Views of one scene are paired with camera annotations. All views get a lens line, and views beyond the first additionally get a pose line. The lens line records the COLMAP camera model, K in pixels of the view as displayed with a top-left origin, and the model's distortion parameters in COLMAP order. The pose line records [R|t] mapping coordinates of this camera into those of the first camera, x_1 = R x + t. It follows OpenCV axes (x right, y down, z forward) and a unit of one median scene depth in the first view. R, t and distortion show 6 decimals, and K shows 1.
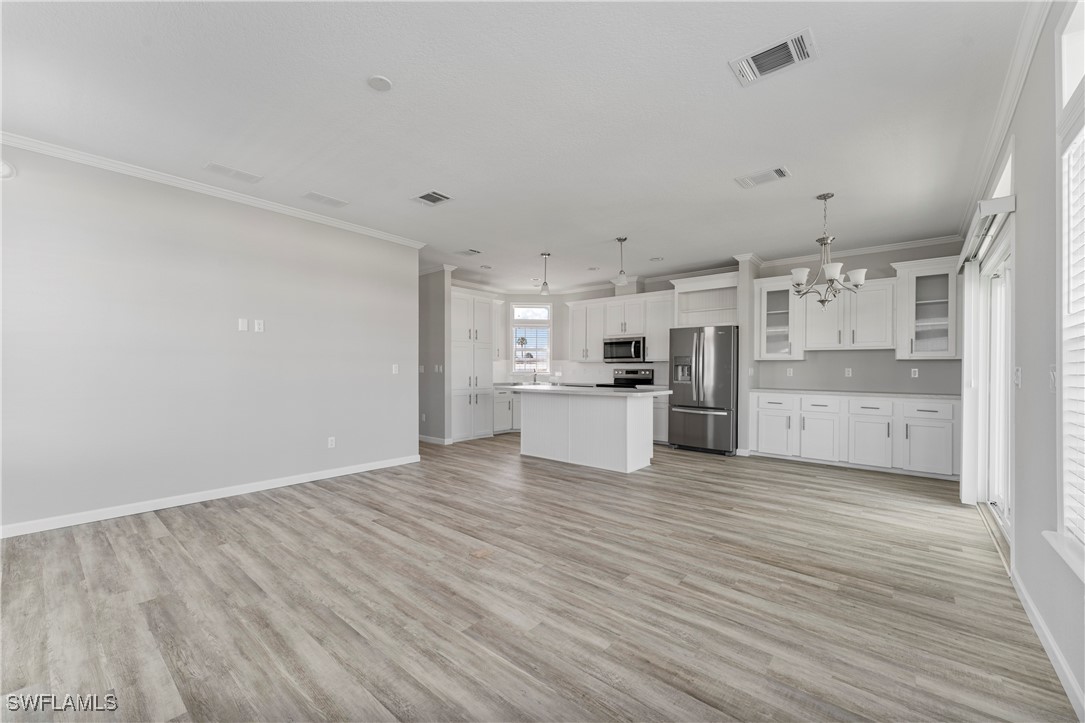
lens RADIAL K [[434.4, 0, 542.1], [0, 434.4, 369.5], [0, 0, 1]] dist [0.001148, 0.000580]
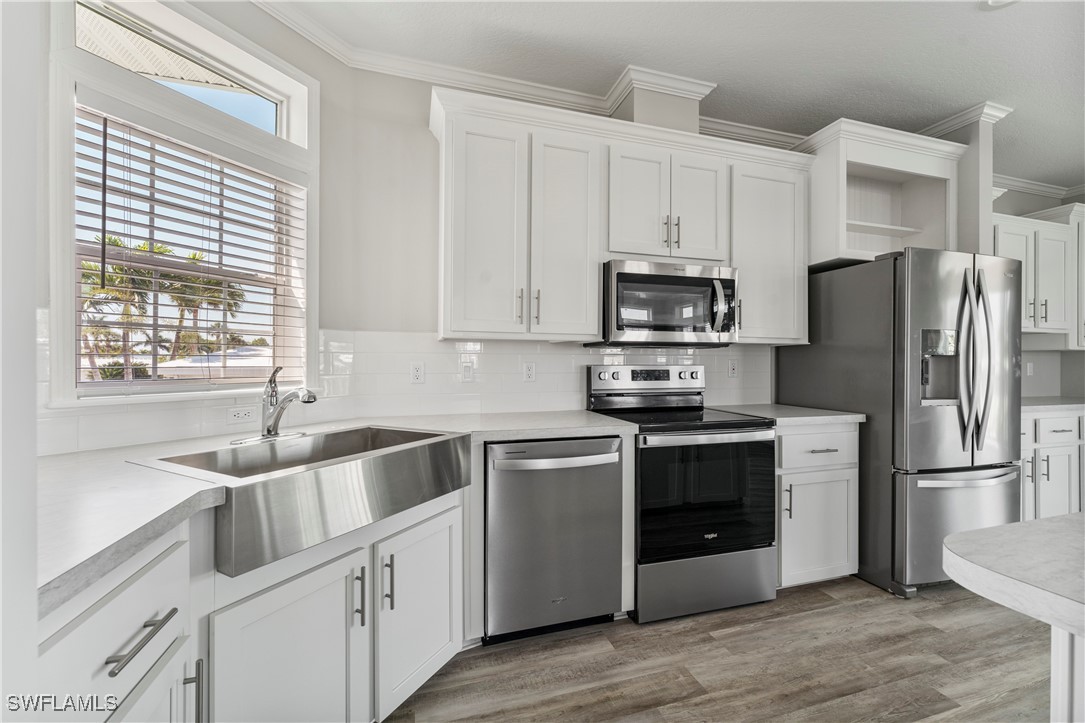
lens RADIAL K [[436.4, 0, 542.5], [0, 436.4, 361.5], [0, 0, 1]] dist [0.000831, 0.000017]
pose [[0.538143, -0.001815, 0.842851, -0.186246], [-0.000213, 0.999997, 0.002289, -0.006894], [-0.842853, -0.001412, 0.538141, 1.332999]]
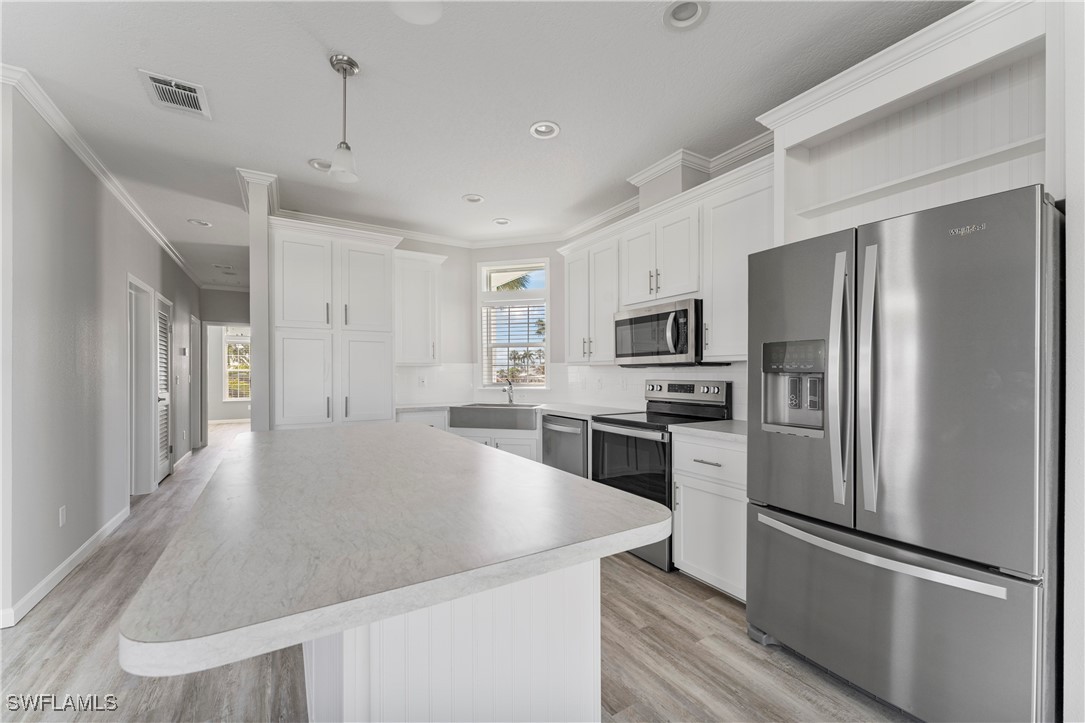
lens RADIAL K [[436.5, 0, 538.2], [0, 436.5, 374.0], [0, 0, 1]] dist [0.000096, -0.000038]
pose [[0.947722, -0.008110, -0.318994, 0.315309], [0.008627, 0.999963, 0.000205, -0.012857], [0.318980, -0.002947, 0.947757, 0.826677]]
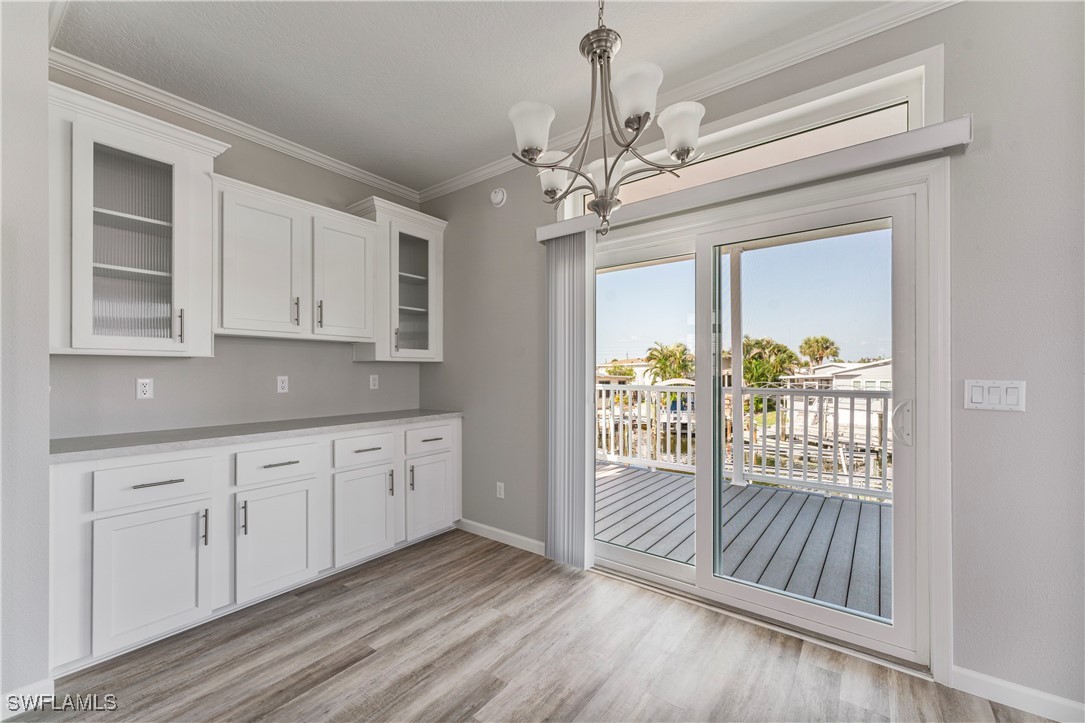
lens RADIAL K [[434.4, 0, 542.1], [0, 434.4, 369.5], [0, 0, 1]] dist [0.001148, 0.000580]
pose [[-0.059238, -0.003908, 0.998236, 0.206013], [0.001846, 0.999990, 0.004024, -0.013268], [-0.998242, 0.002081, -0.059230, 0.814901]]
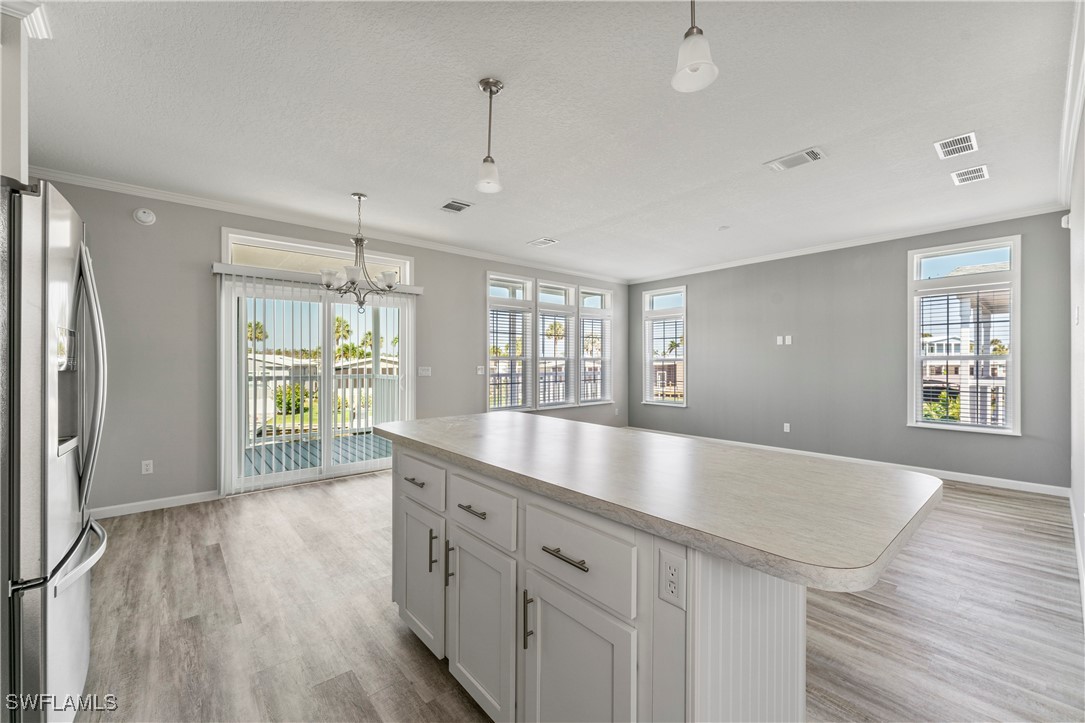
lens RADIAL K [[436.4, 0, 542.5], [0, 436.4, 361.5], [0, 0, 1]] dist [0.000831, 0.000017]
pose [[-0.986846, -0.004247, 0.161607, 0.056625], [-0.004042, 0.999991, 0.001598, -0.019107], [-0.161612, 0.000923, -0.986854, 1.456473]]
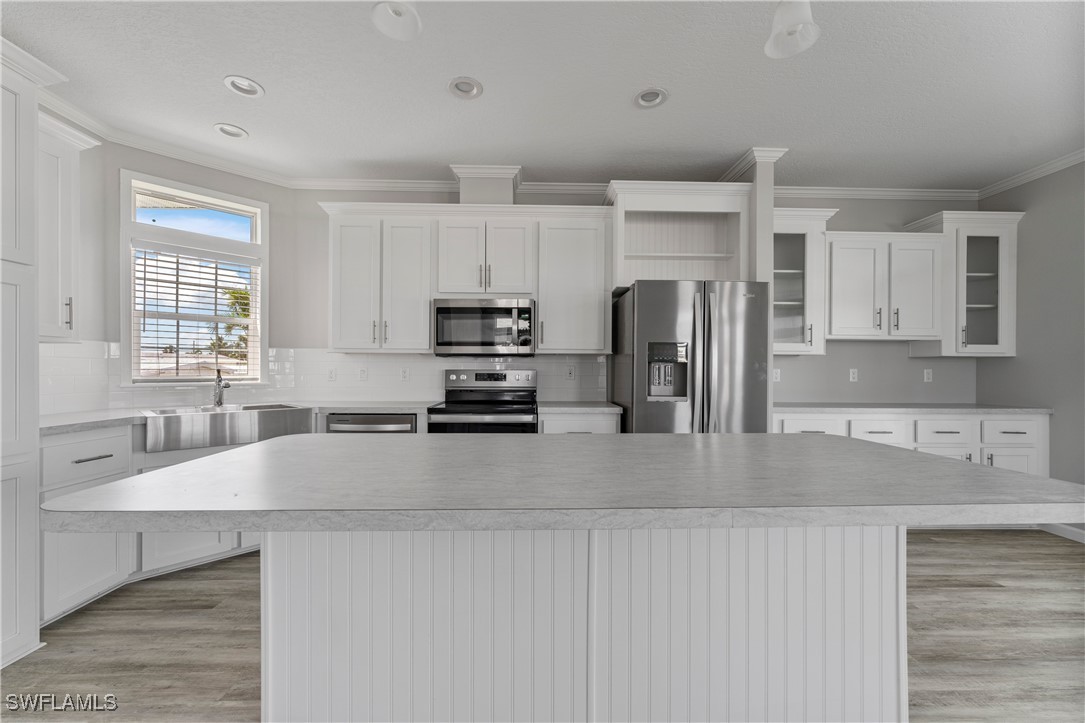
lens RADIAL K [[434.4, 0, 542.1], [0, 434.4, 369.5], [0, 0, 1]] dist [0.001148, 0.000580]
pose [[0.741144, -0.001176, 0.671345, -0.098965], [-0.000622, 0.999997, 0.002439, -0.003909], [-0.671346, -0.002225, 0.741141, 0.925234]]
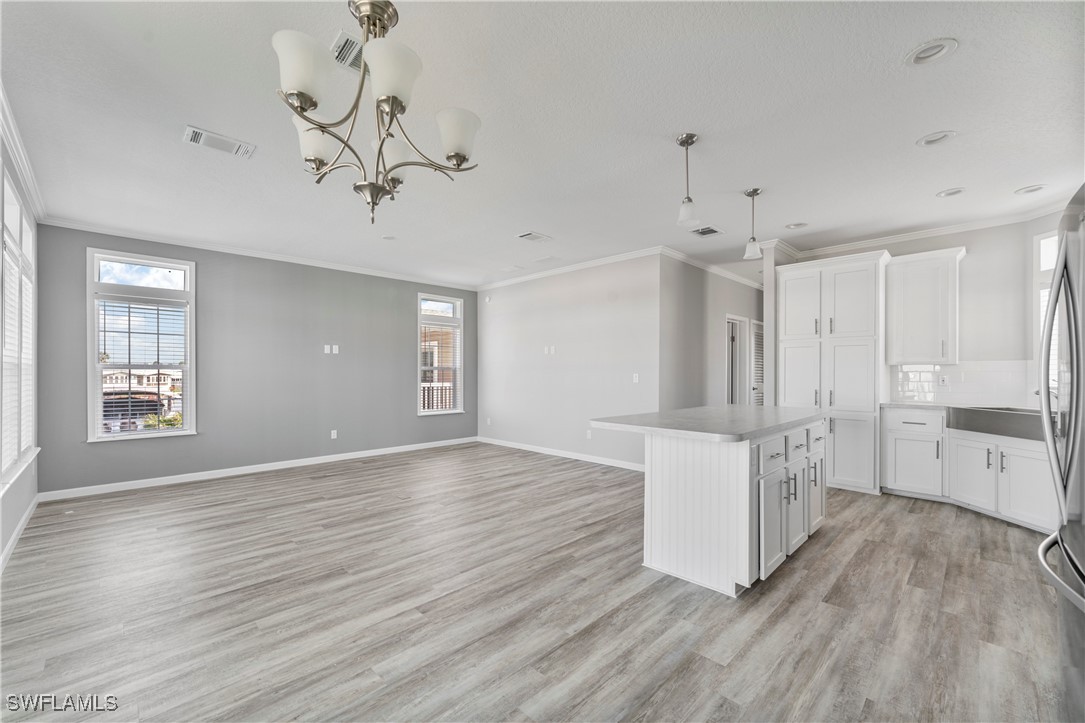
lens RADIAL K [[438.2, 0, 546.7], [0, 438.2, 372.8], [0, 0, 1]] dist [-0.000023, 0.000030]
pose [[-0.076959, -0.003388, -0.997029, 0.747697], [-0.002841, 0.999991, -0.003179, -0.009947], [0.997030, 0.002588, -0.076967, 0.881293]]
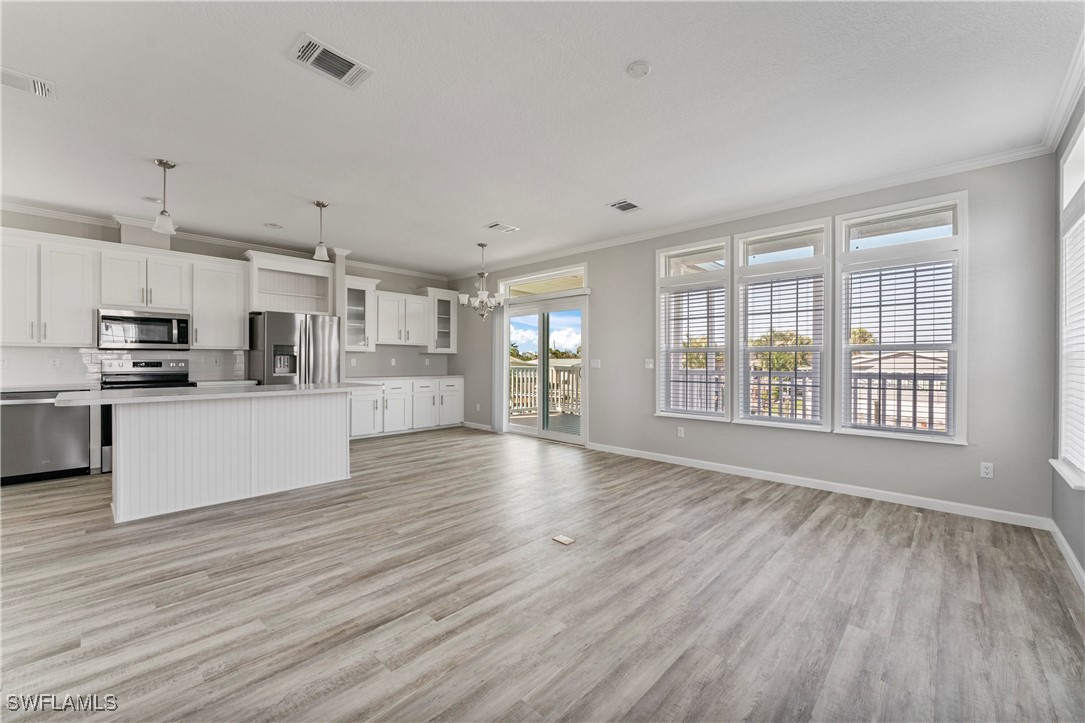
lens RADIAL K [[432.3, 0, 540.6], [0, 432.3, 361.2], [0, 0, 1]] dist [0.002590, 0.000173]
pose [[0.057667, -0.006428, 0.998315, -0.632930], [-0.002088, 0.999976, 0.006559, -0.005932], [-0.998334, -0.002462, 0.057653, 0.539803]]
